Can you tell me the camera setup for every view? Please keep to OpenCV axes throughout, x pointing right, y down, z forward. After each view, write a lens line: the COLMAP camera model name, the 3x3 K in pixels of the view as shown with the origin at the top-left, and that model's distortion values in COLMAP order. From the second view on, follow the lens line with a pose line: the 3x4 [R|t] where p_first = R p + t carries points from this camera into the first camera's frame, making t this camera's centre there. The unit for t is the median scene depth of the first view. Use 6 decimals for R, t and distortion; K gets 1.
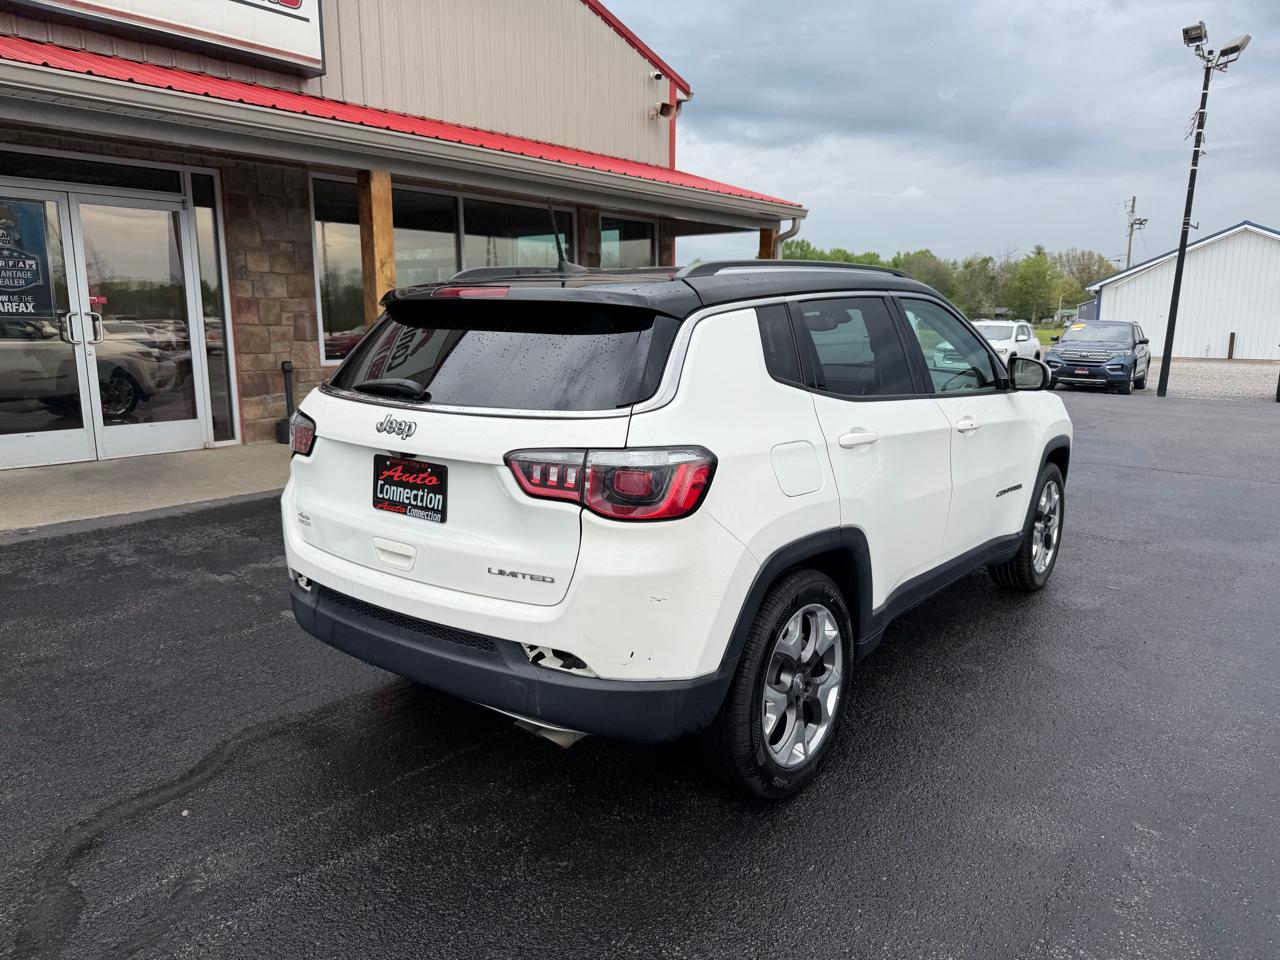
lens RADIAL K [[913.7, 0, 654.2], [0, 913.7, 499.5], [0, 0, 1]] dist [0.035729, -0.050131]
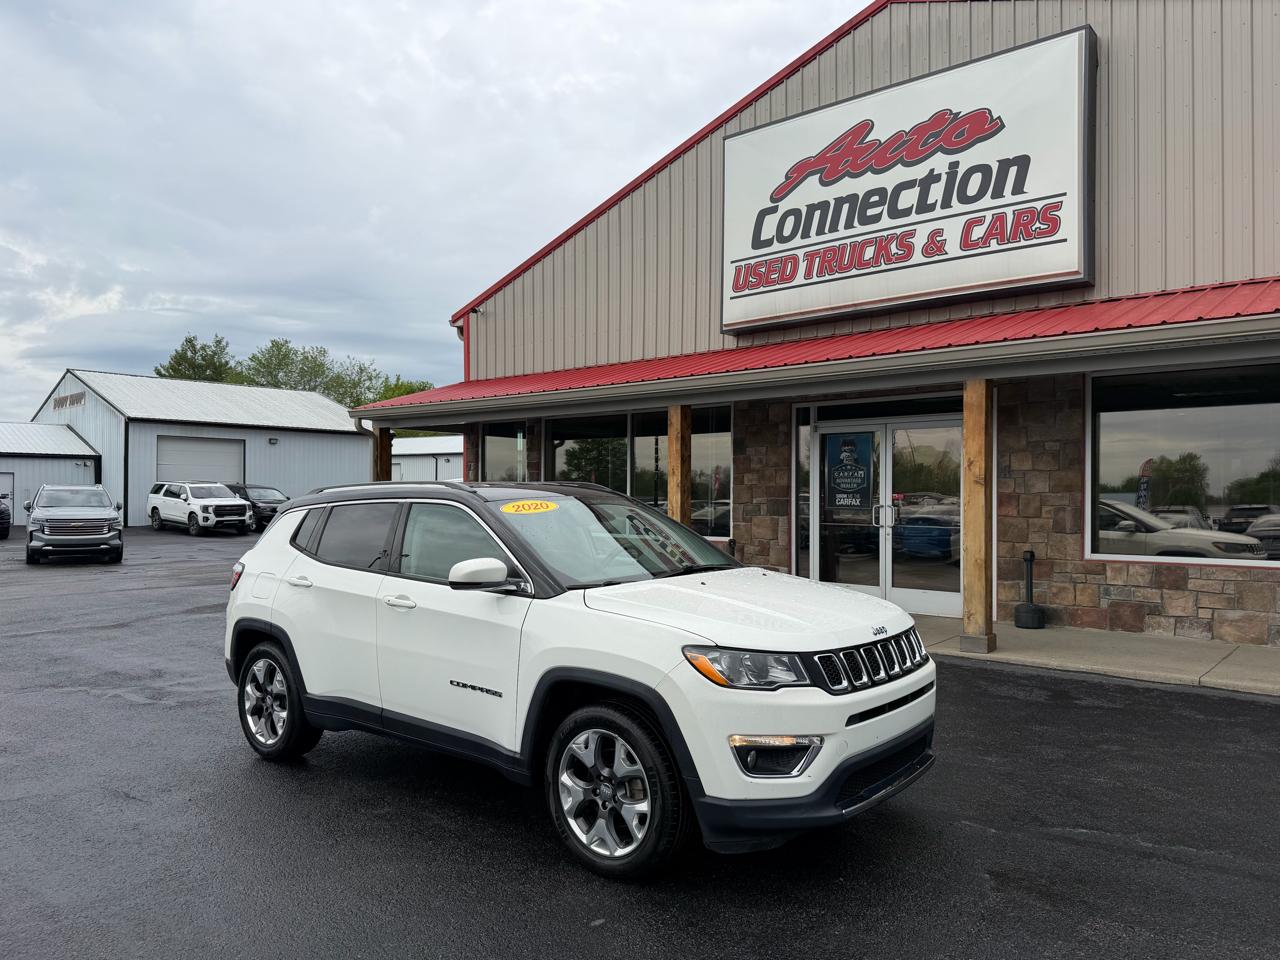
lens RADIAL K [[913.7, 0, 626.9], [0, 913.7, 472.3], [0, 0, 1]] dist [0.035729, -0.050131]
pose [[-0.063760, -0.030092, -0.997511, 0.756486], [-0.195644, 0.980526, -0.017074, -0.141522], [0.978600, 0.194069, -0.068406, 0.649895]]
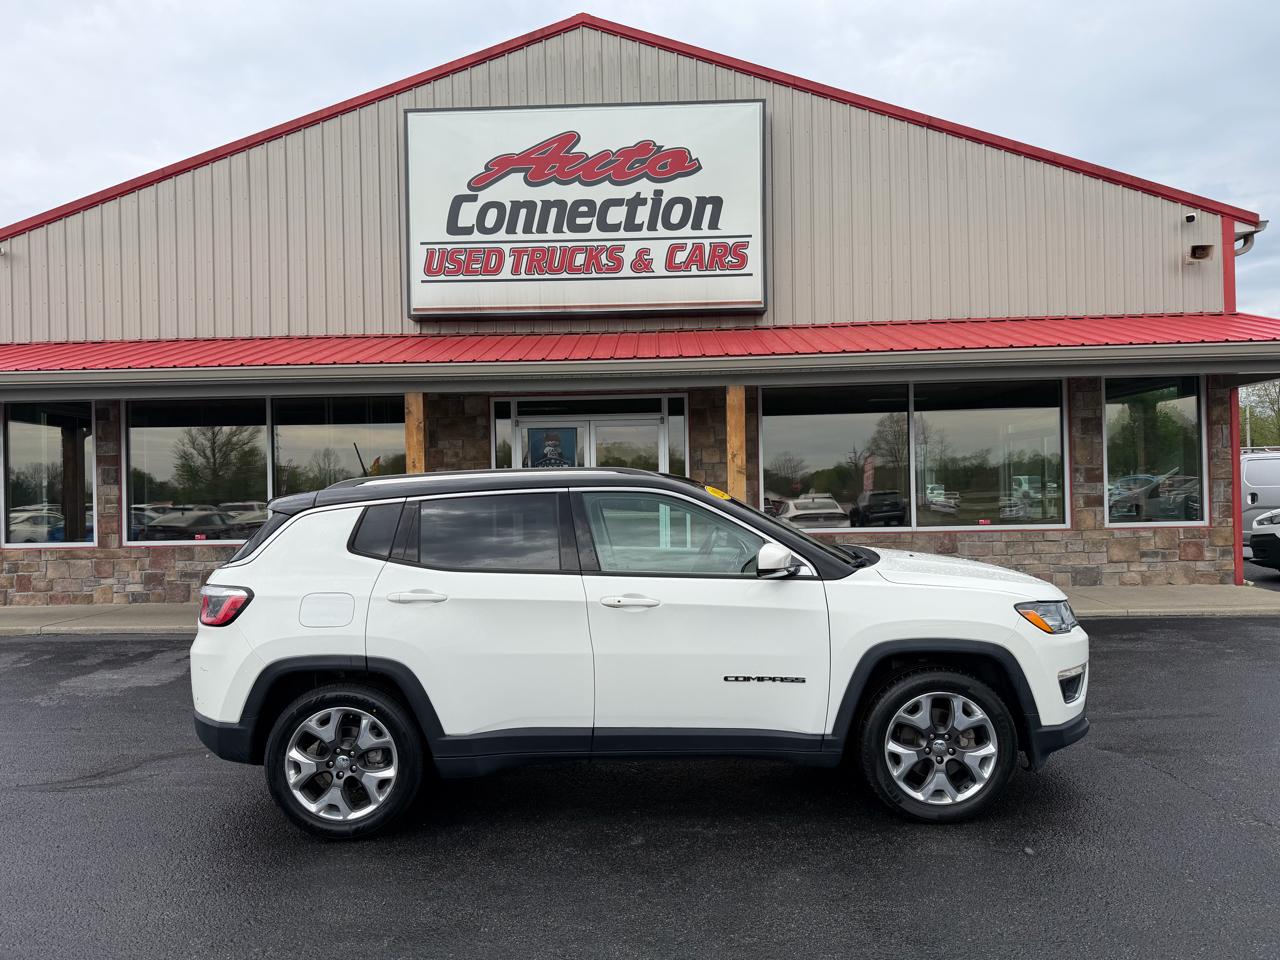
lens RADIAL K [[913.7, 0, 631.6], [0, 913.7, 478.4], [0, 0, 1]] dist [0.035729, -0.050131]
pose [[0.600515, -0.028460, -0.799107, 0.585769], [-0.131035, 0.982354, -0.133456, -0.038644], [0.788804, 0.184854, 0.586189, 0.155252]]
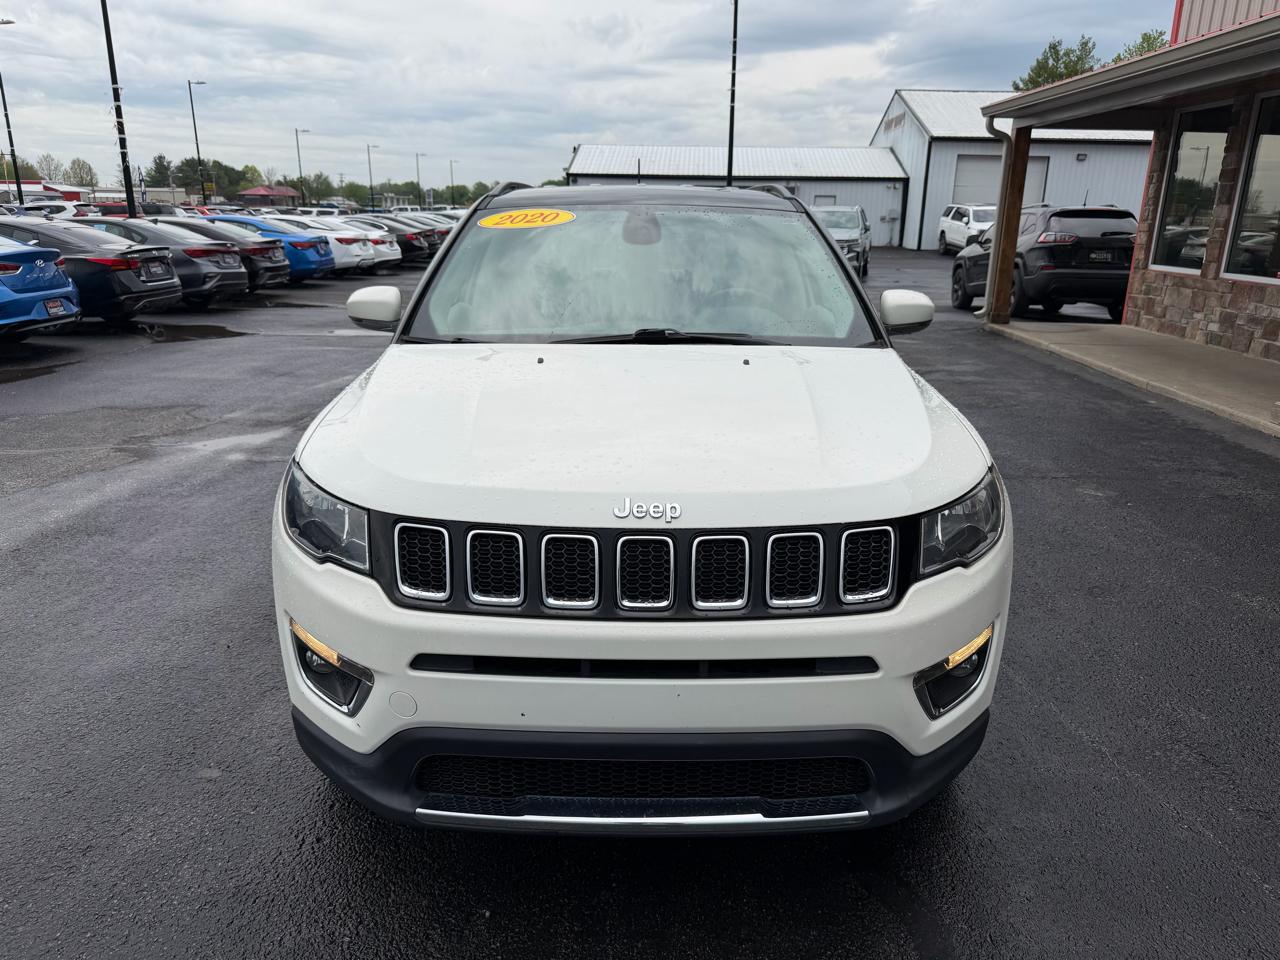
lens RADIAL K [[913.7, 0, 646.6], [0, 913.7, 471.3], [0, 0, 1]] dist [0.035729, -0.050131]
pose [[-0.806721, 0.140113, -0.574082, 0.334658], [-0.137674, 0.900188, 0.413167, -0.196110], [0.574672, 0.412346, -0.706911, 0.944578]]
